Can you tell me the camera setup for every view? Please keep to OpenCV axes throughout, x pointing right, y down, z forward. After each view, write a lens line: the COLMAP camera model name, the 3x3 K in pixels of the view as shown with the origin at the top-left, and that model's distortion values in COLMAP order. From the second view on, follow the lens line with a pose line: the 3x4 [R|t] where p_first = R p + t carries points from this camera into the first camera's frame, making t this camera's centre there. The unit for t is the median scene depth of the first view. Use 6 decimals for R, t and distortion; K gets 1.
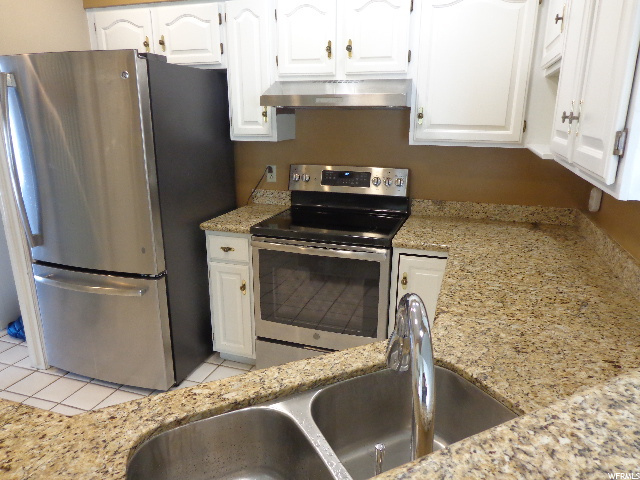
lens RADIAL K [[449.3, 0, 322.6], [0, 449.3, 239.0], [0, 0, 1]] dist [-0.004422, -0.001603]
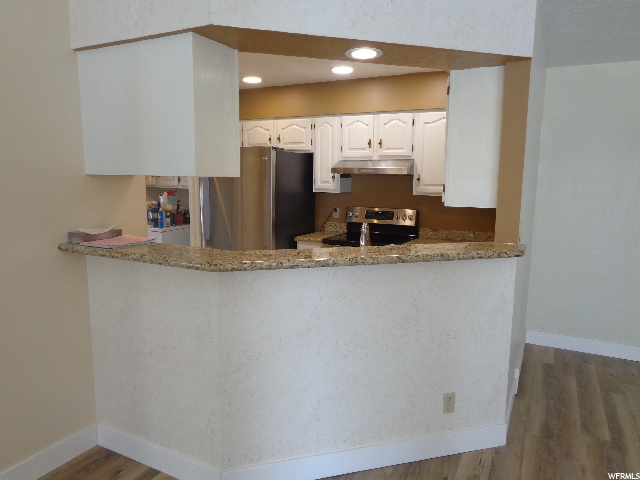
lens RADIAL K [[449.3, 0, 322.6], [0, 449.3, 239.0], [0, 0, 1]] dist [-0.004422, -0.001603]
pose [[0.988599, 0.028415, -0.147867, 0.097109], [-0.047408, 0.990826, -0.126556, 0.187419], [0.142915, 0.132124, 0.980876, -0.708368]]
